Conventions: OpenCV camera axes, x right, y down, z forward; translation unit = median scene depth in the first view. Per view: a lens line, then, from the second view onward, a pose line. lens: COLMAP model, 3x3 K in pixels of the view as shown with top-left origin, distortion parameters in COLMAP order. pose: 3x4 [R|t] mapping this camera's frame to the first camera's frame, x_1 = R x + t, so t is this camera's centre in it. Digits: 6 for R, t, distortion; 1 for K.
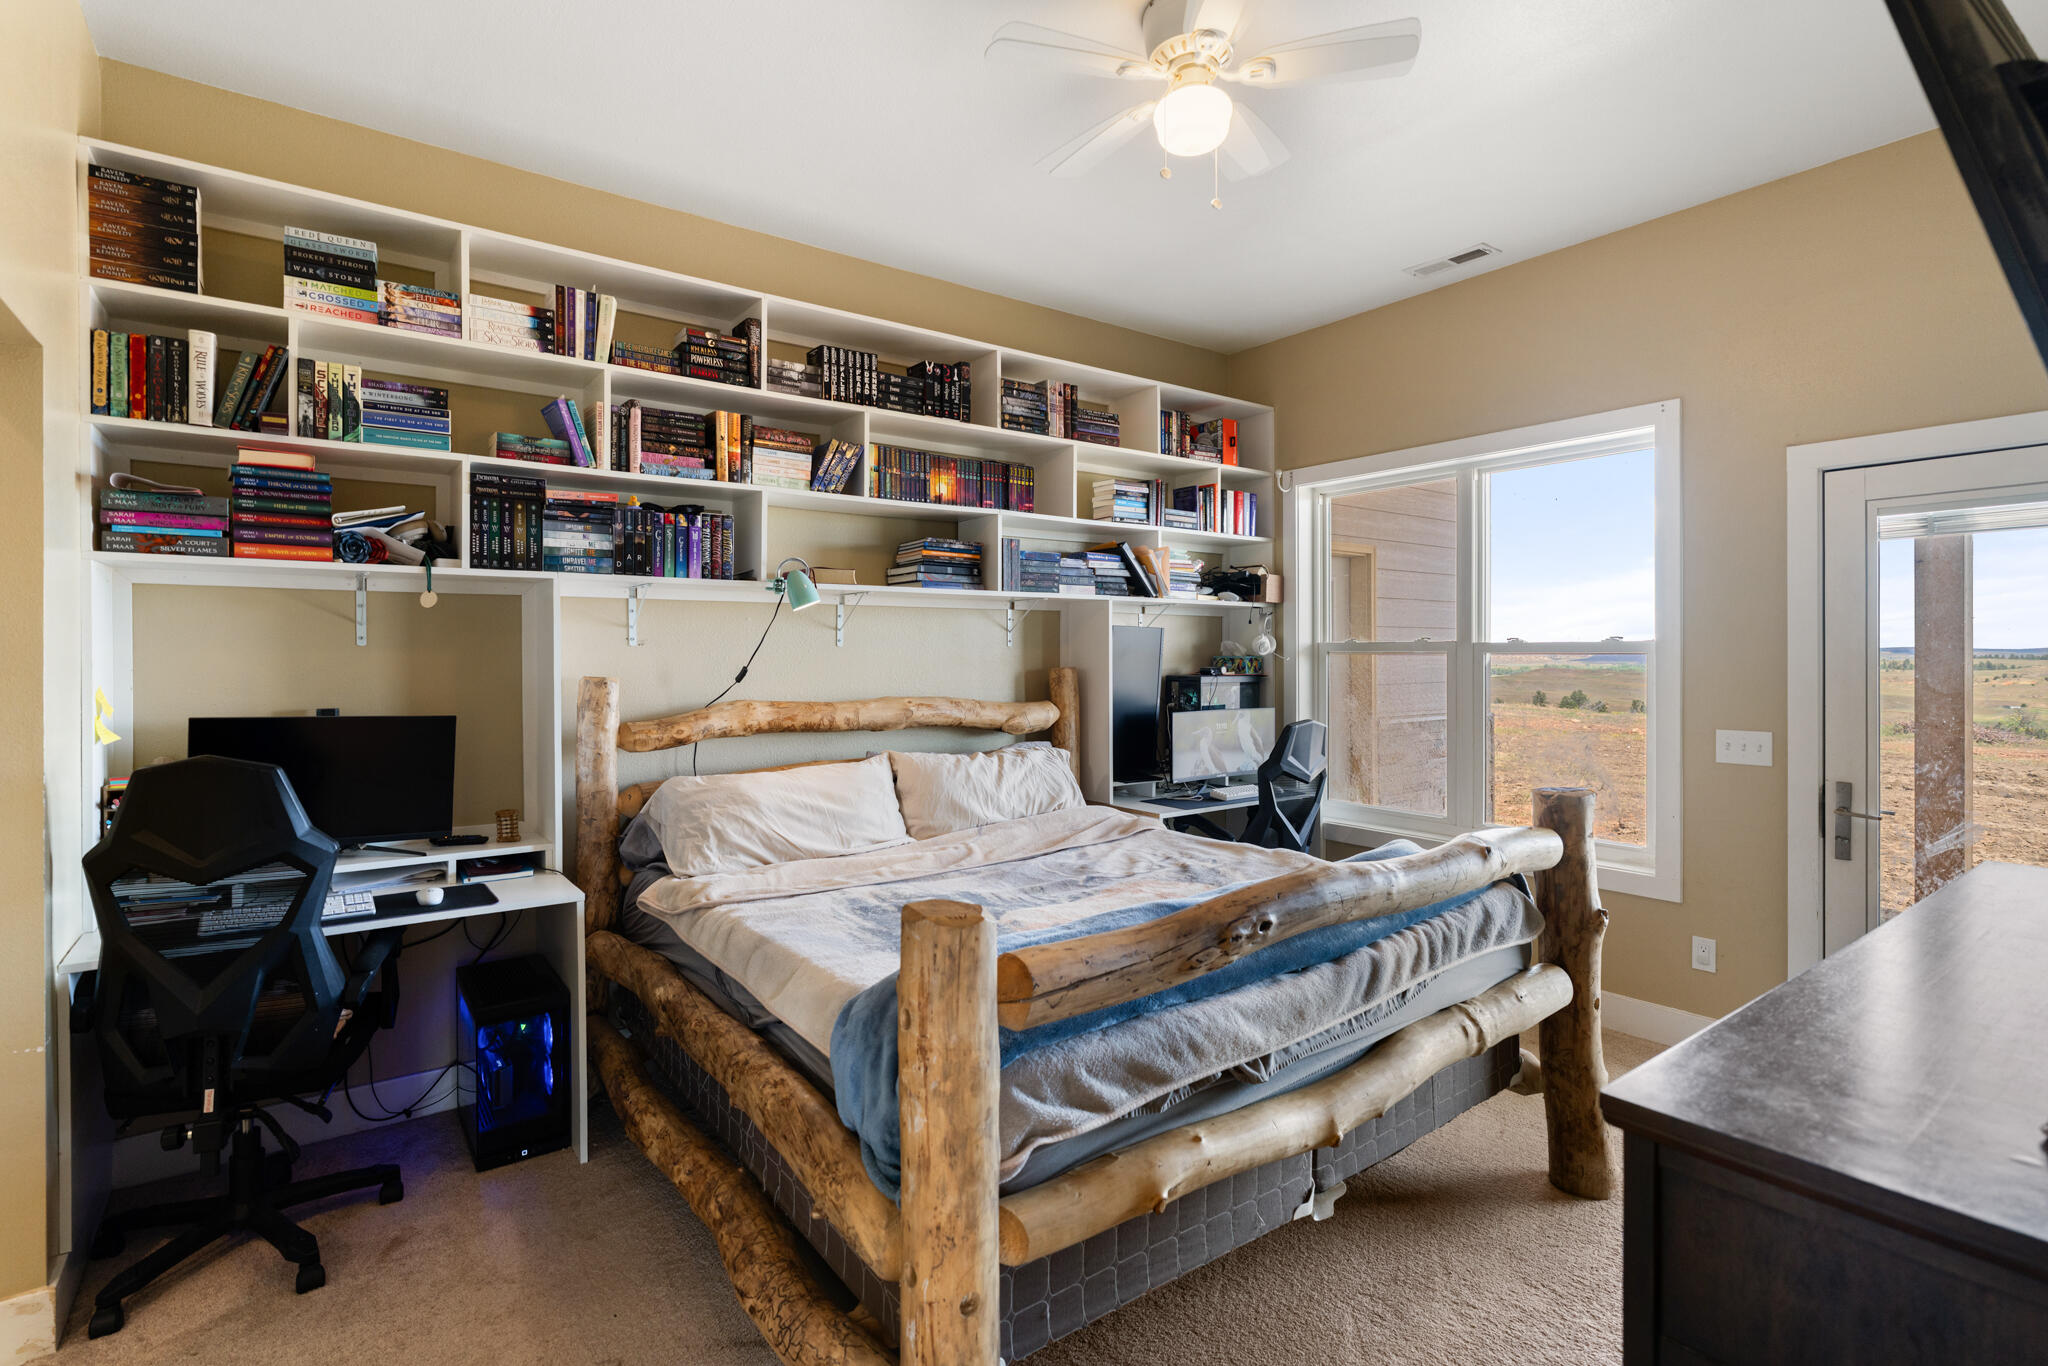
lens RADIAL K [[975.1, 0, 1023.8], [0, 975.1, 658.1], [0, 0, 1]] dist [-0.003844, -0.000070]
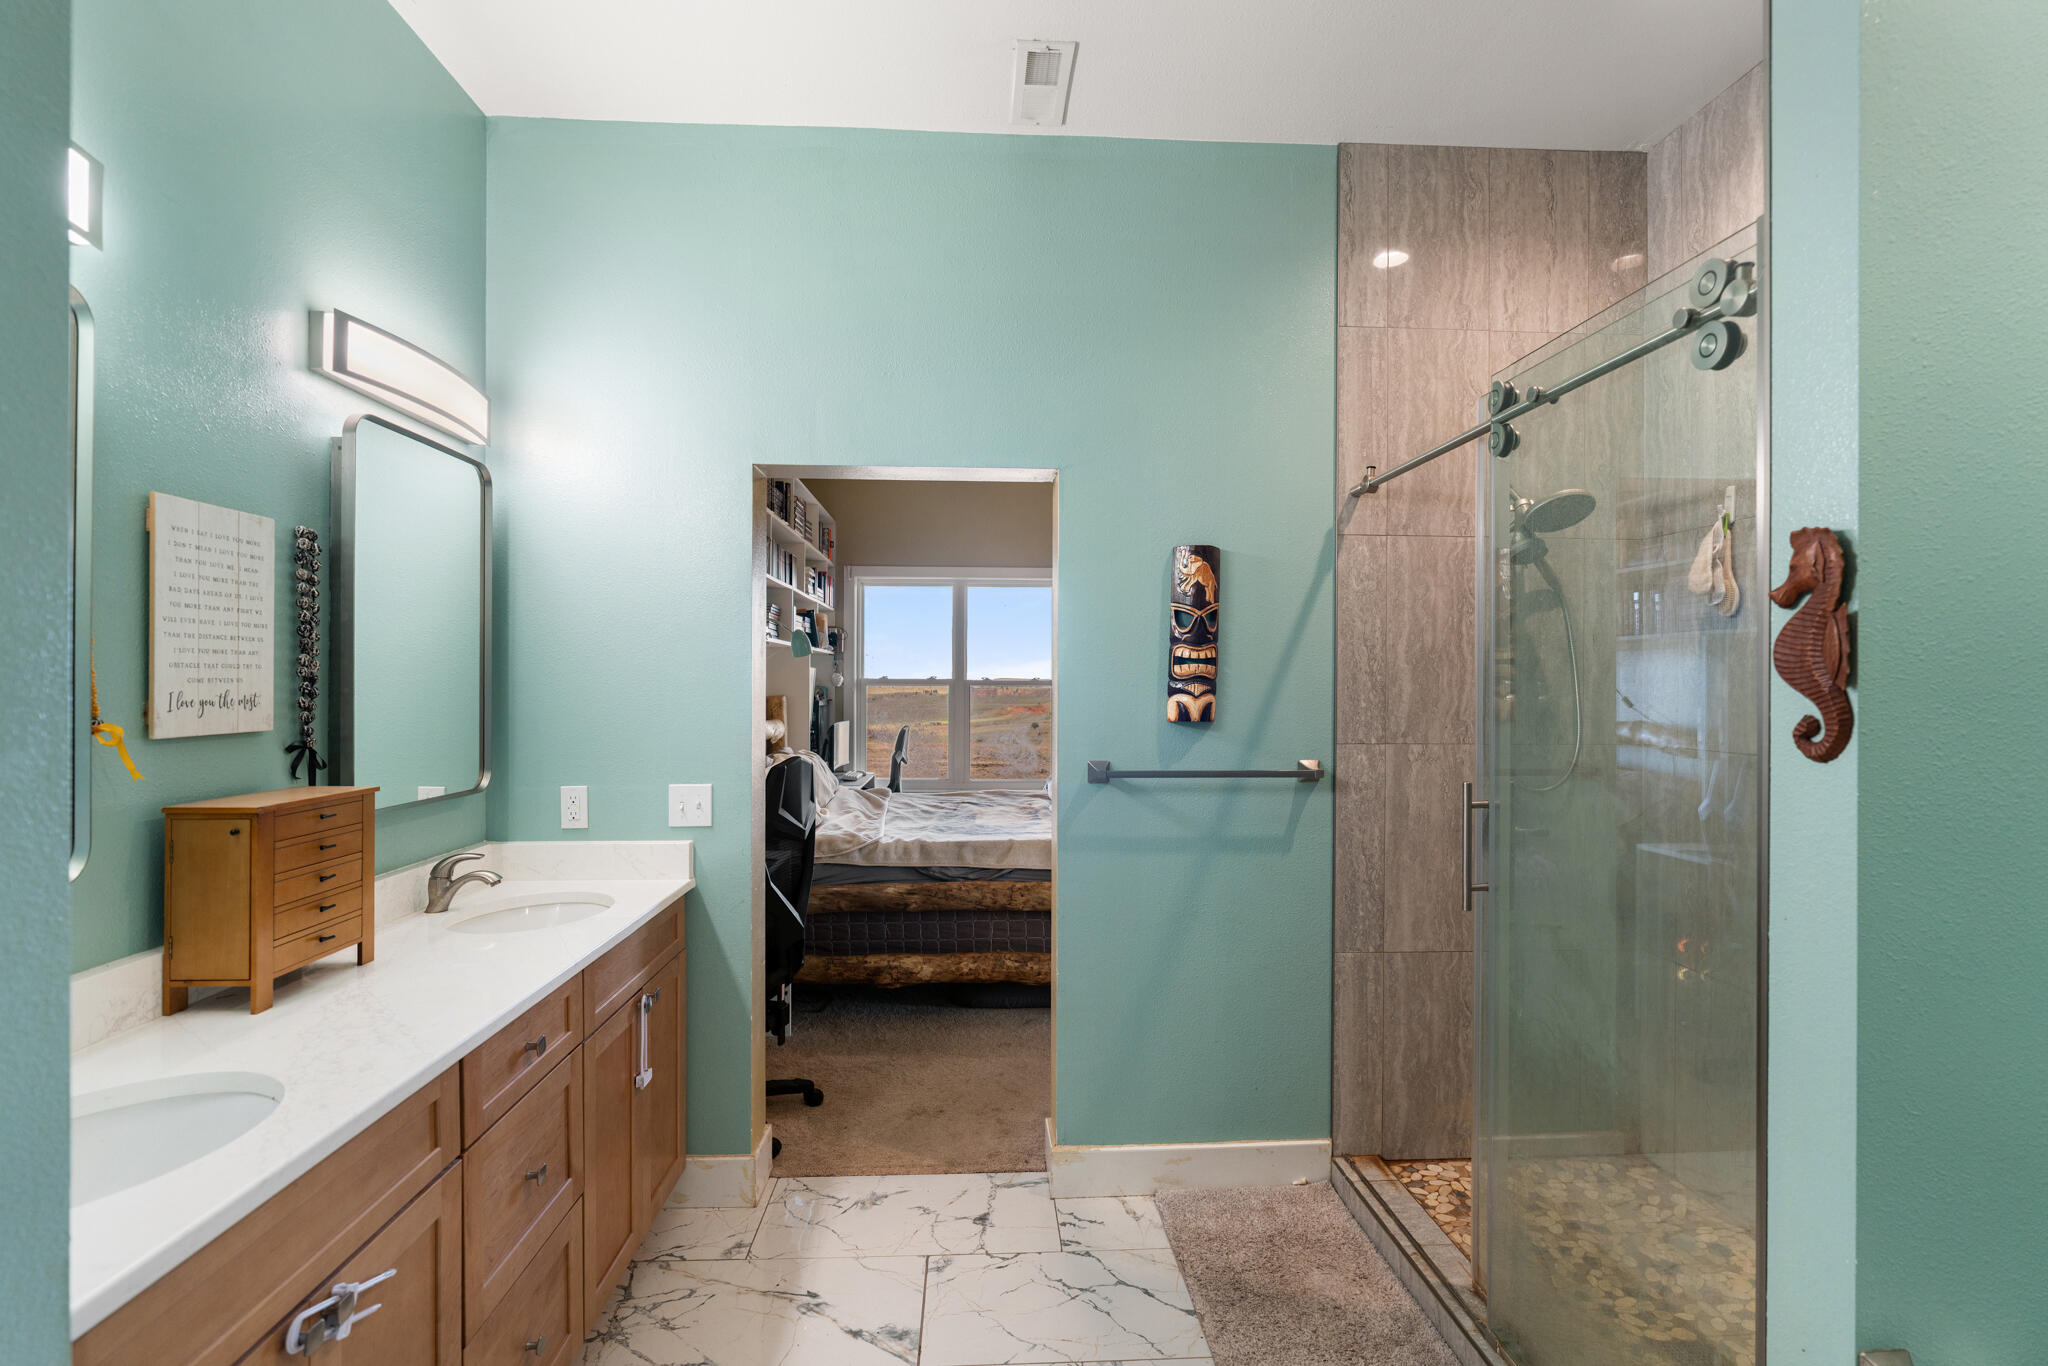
lens RADIAL K [[943.1, 0, 1024.6], [0, 943.1, 676.6], [0, 0, 1]] dist [-0.006229, 0.000589]
pose [[0.544138, 0.010287, 0.838933, -1.052220], [-0.004080, 0.999945, -0.009615, -0.005813], [-0.838986, 0.001809, 0.544150, -0.051439]]
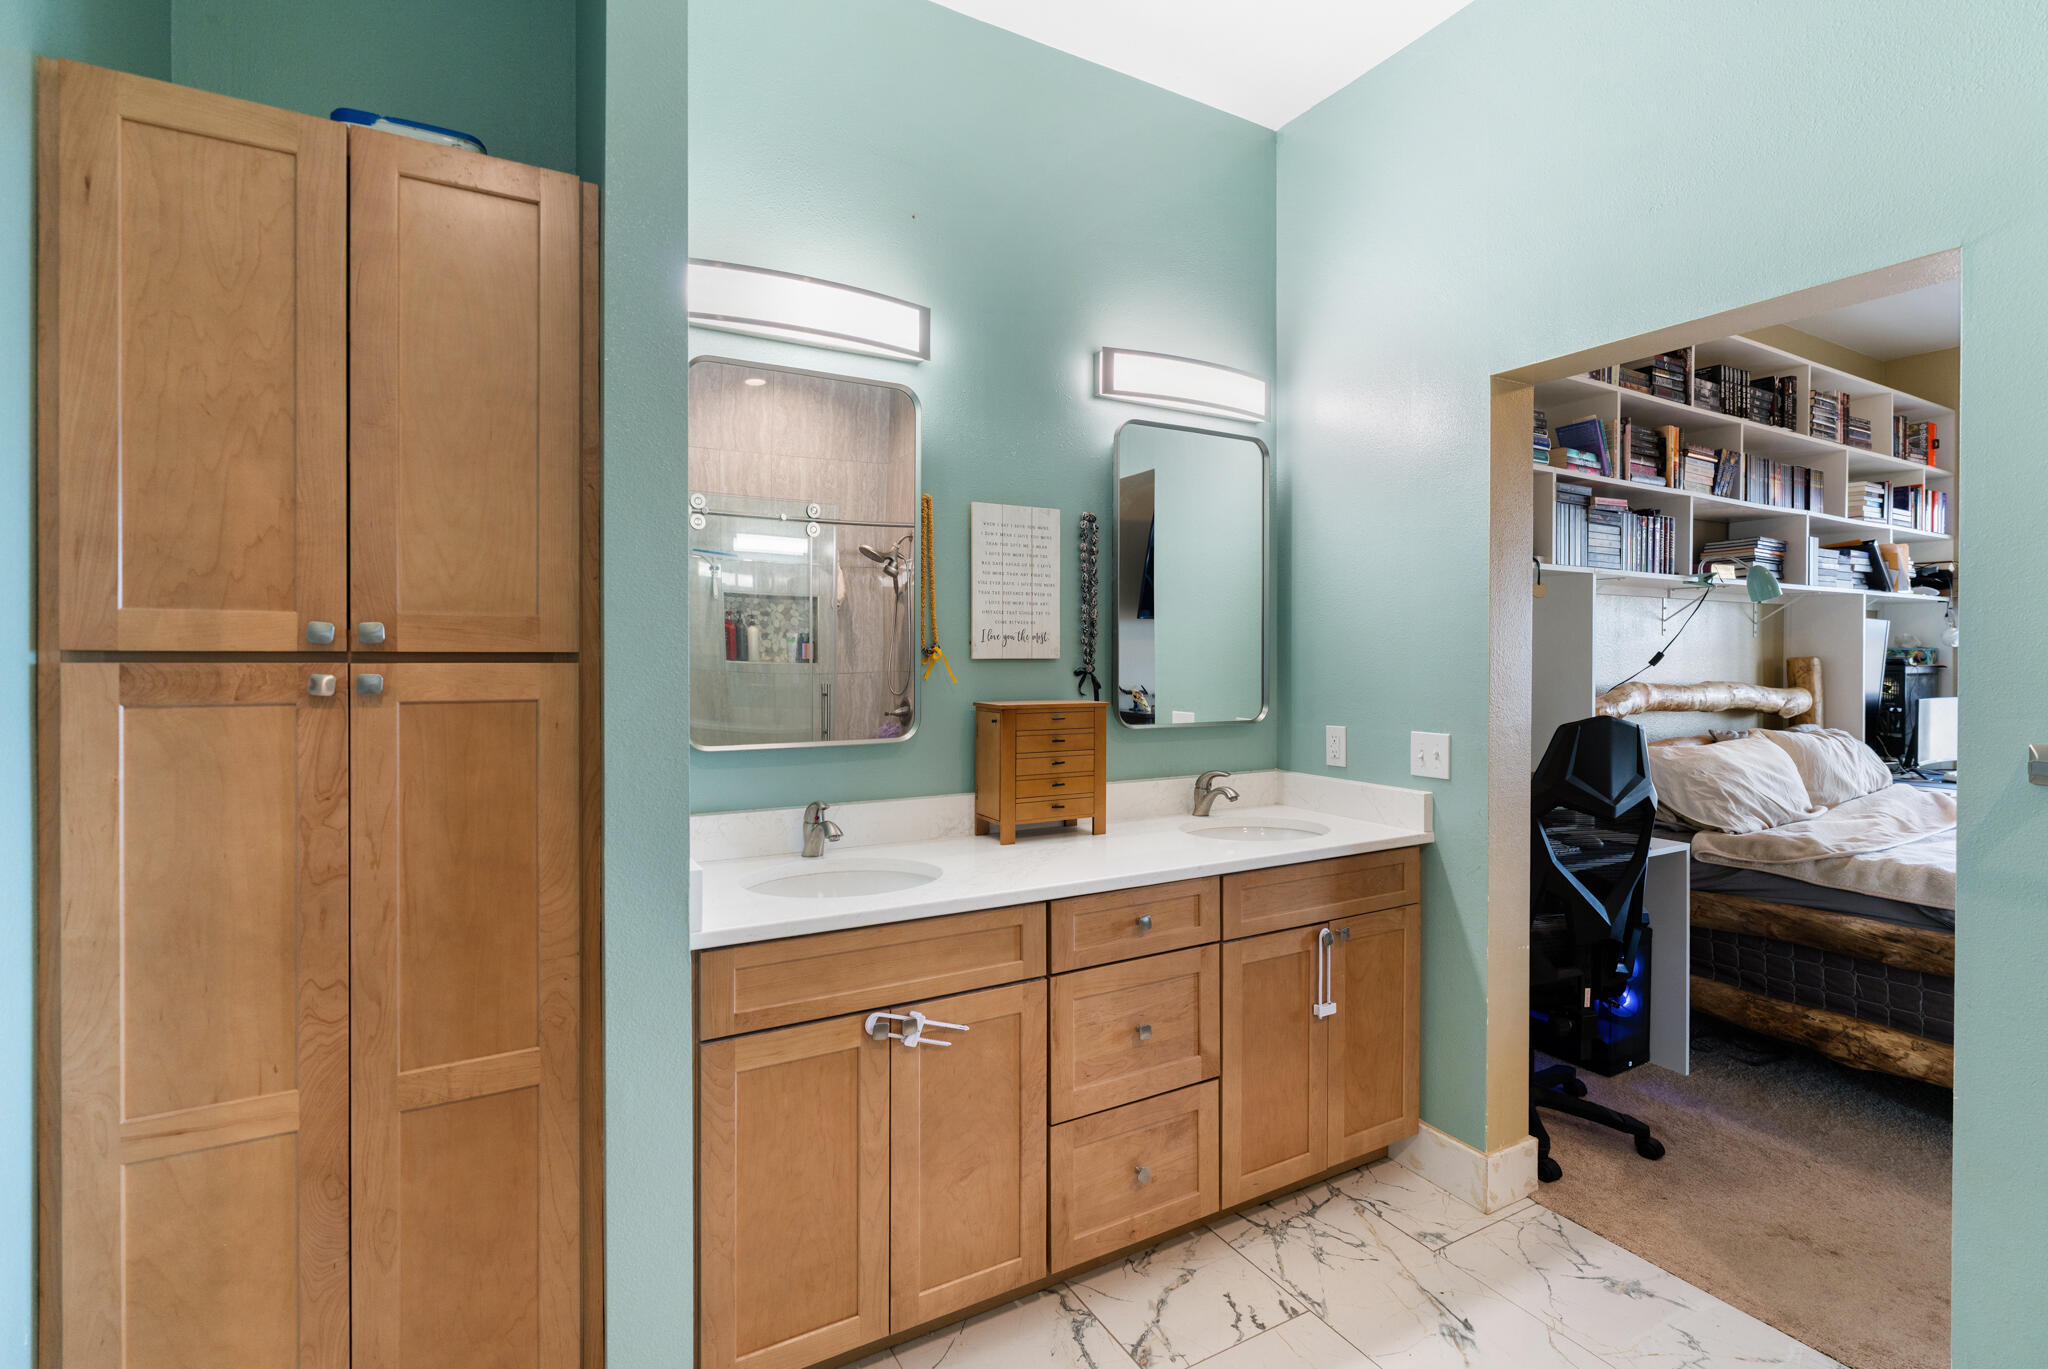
lens RADIAL K [[932.4, 0, 1014.9], [0, 932.4, 657.9], [0, 0, 1]] dist [-0.008589, 0.000748]
pose [[0.992909, 0.006409, -0.118706, -0.815310], [-0.006122, 0.999977, 0.002786, 0.016028], [0.118721, -0.002039, 0.992926, -0.141884]]
